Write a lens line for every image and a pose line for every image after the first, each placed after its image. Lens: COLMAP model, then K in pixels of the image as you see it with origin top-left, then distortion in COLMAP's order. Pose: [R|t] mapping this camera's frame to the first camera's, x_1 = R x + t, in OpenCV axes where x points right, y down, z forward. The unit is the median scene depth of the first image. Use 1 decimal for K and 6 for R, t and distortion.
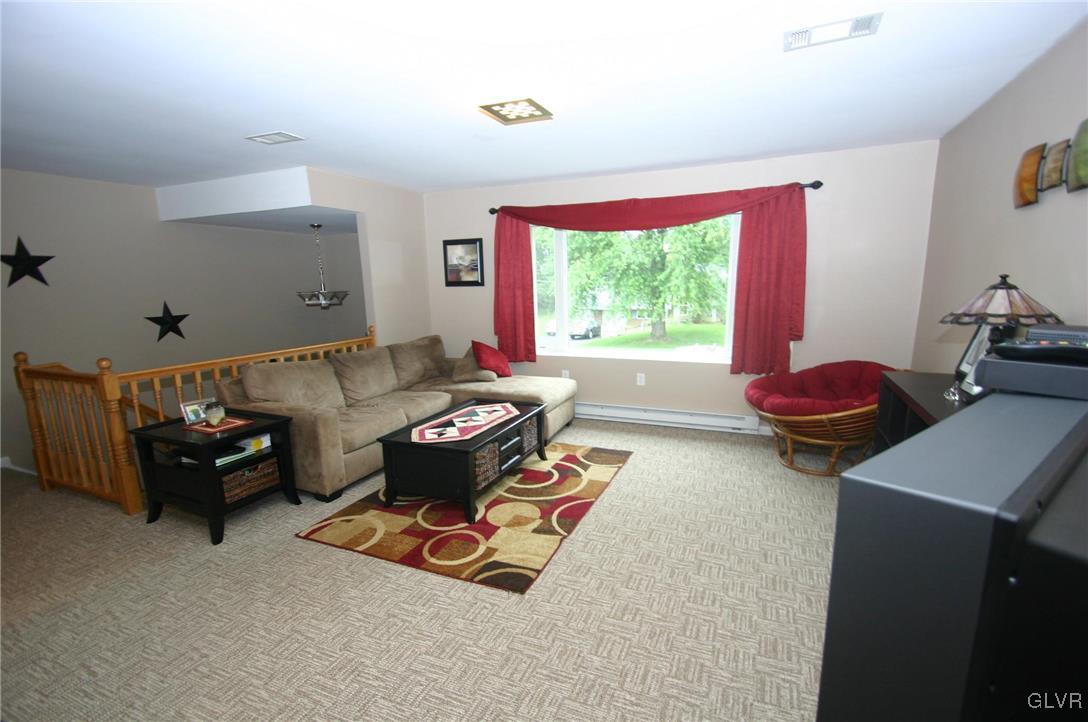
lens RADIAL K [[500.9, 0, 552.8], [0, 500.9, 366.3], [0, 0, 1]] dist [-0.002603, -0.000688]
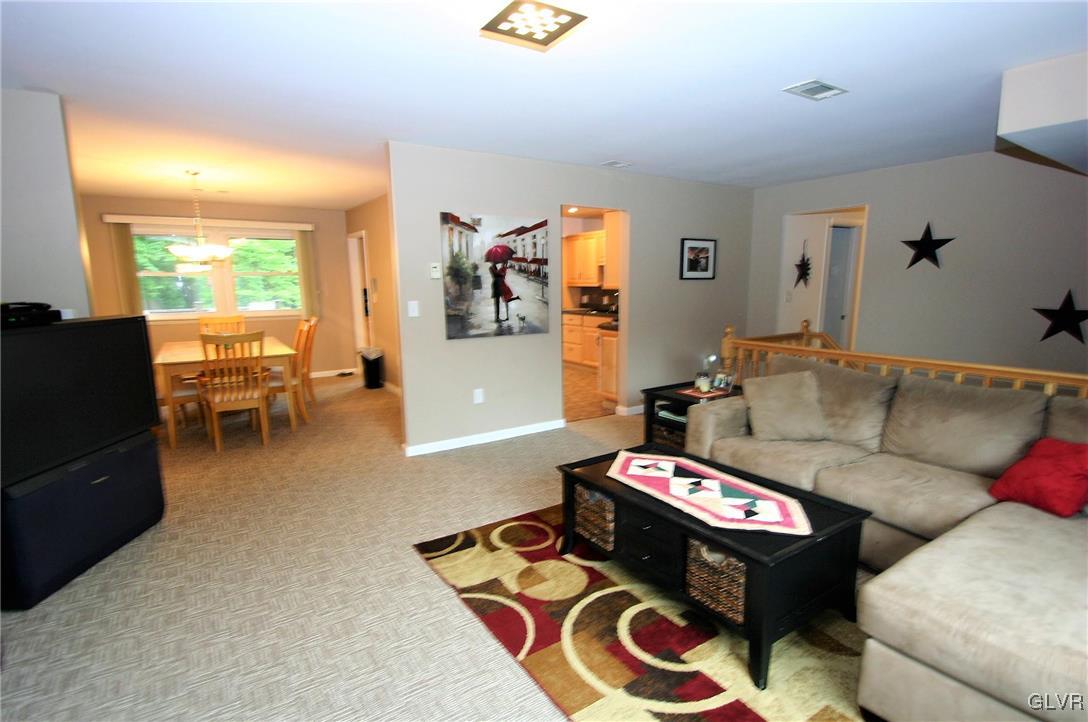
lens RADIAL K [[541.1, 0, 544.0], [0, 541.1, 361.0], [0, 0, 1]] dist [-0.001208, -0.000250]
pose [[-0.550609, 0.142239, -0.822556, 0.393551], [-0.120707, 0.961453, 0.247058, -0.155773], [0.825990, 0.235321, -0.512215, 0.957179]]
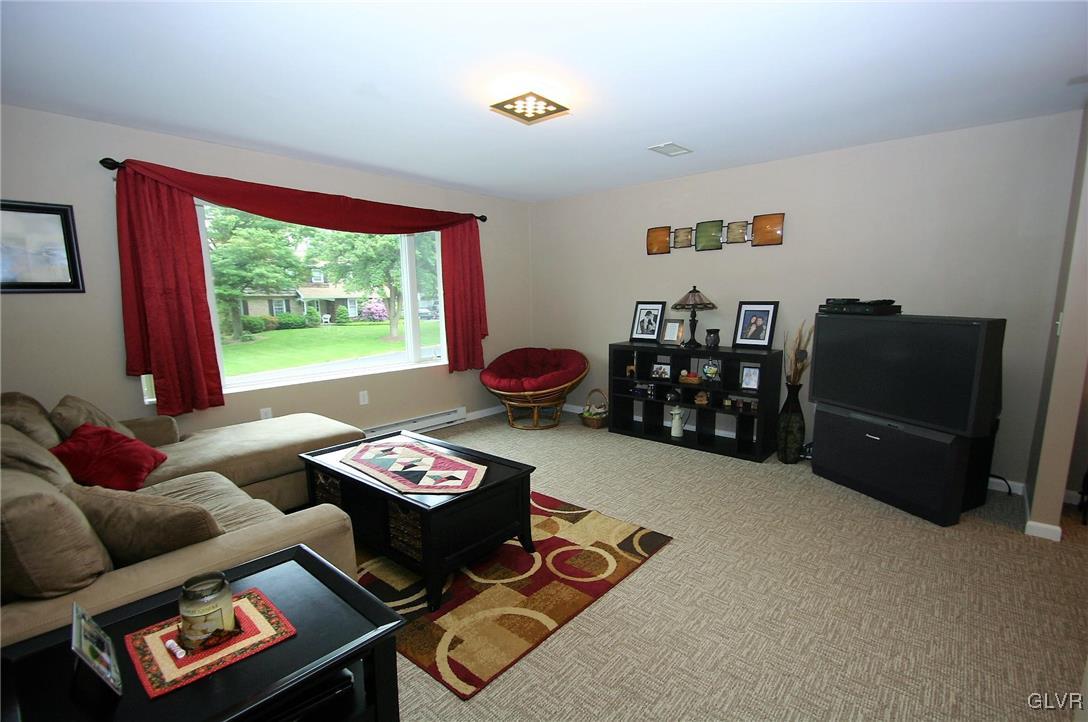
lens RADIAL K [[500.9, 0, 552.8], [0, 500.9, 366.3], [0, 0, 1]] dist [-0.002603, -0.000688]
pose [[0.294913, -0.117935, 0.948218, -0.666001], [0.162489, 0.984090, 0.071860, -0.045735], [-0.941607, 0.132883, 0.309384, 0.454220]]
